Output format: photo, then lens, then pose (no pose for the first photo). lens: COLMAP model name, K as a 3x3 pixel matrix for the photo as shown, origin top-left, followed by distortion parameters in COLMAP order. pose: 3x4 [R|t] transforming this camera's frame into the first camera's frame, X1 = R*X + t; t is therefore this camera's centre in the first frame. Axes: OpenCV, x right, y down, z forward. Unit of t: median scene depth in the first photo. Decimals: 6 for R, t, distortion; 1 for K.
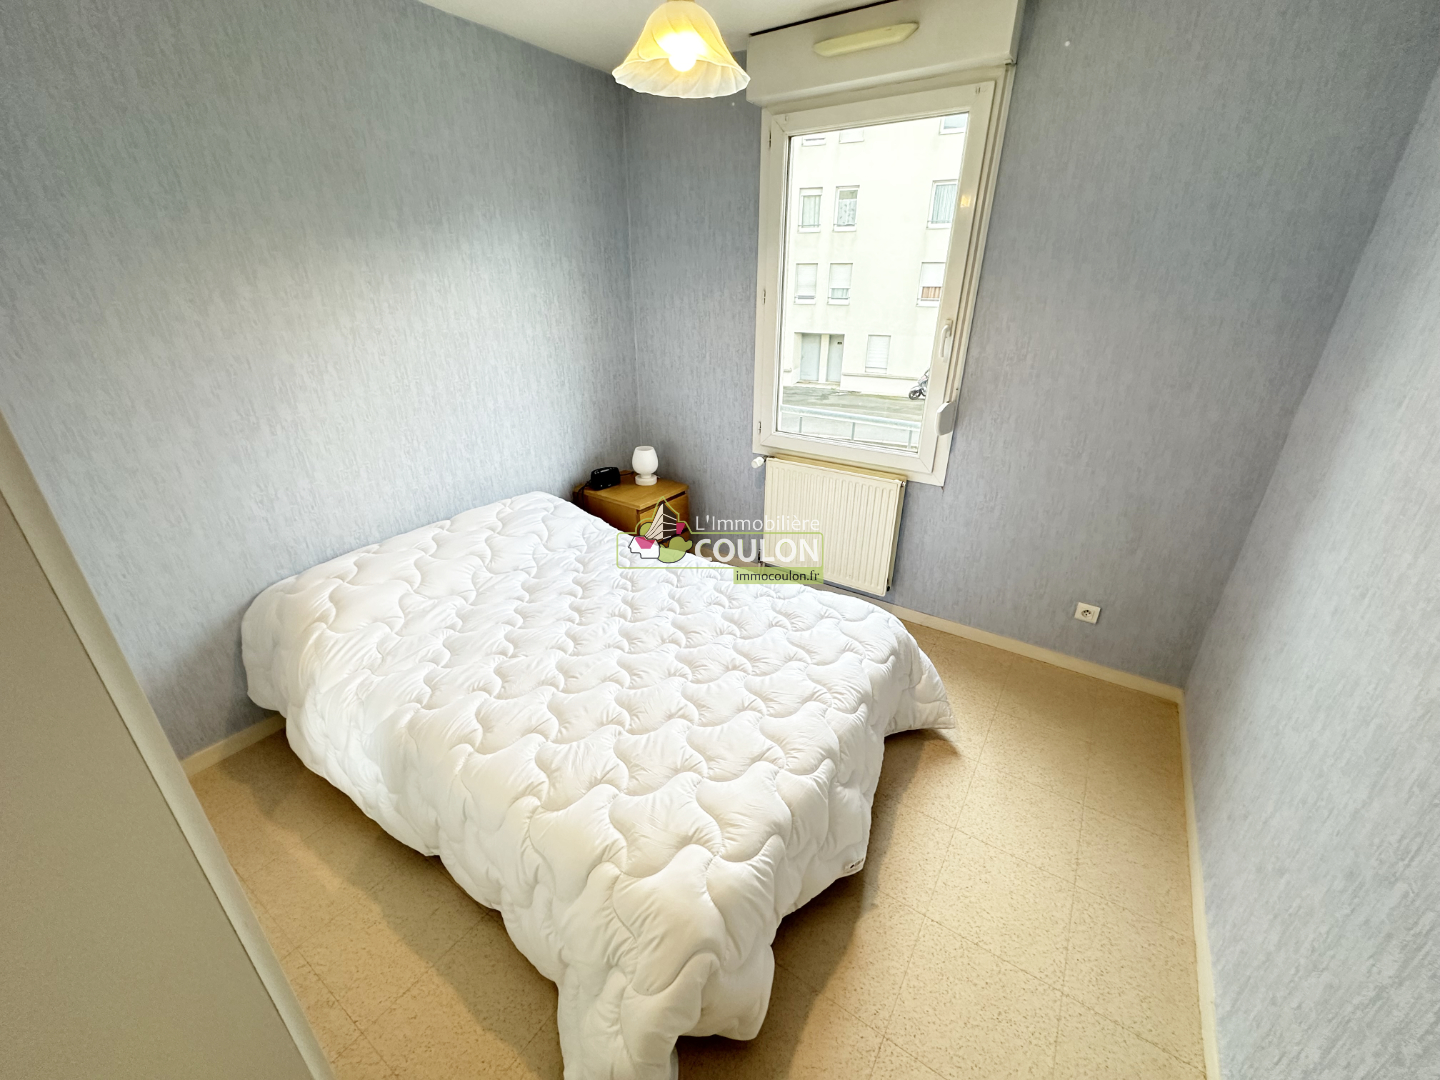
lens RADIAL K [[574.6, 0, 719.6], [0, 574.6, 539.5], [0, 0, 1]] dist [-0.003564, 0.000849]
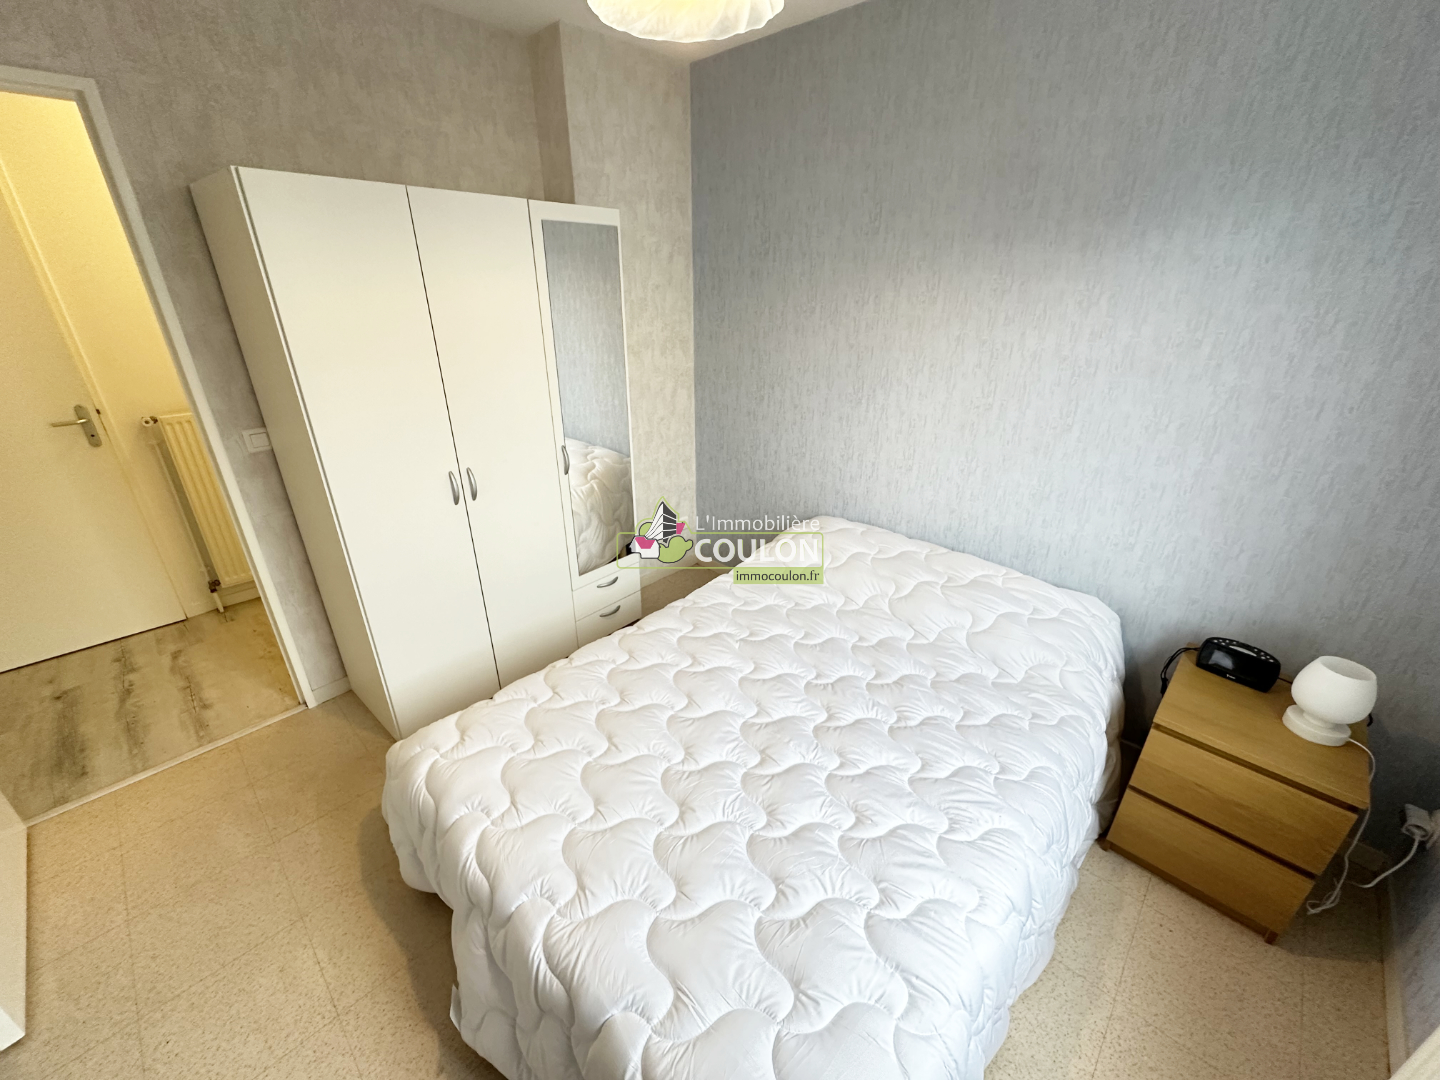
lens RADIAL K [[589.8, 0, 719.9], [0, 589.8, 538.3], [0, 0, 1]] dist [0.000596, 0.000364]
pose [[-0.171114, 0.400199, -0.900311, 0.445716], [-0.406357, 0.803781, 0.434523, -0.327984], [0.897549, 0.440201, 0.025086, 0.685789]]
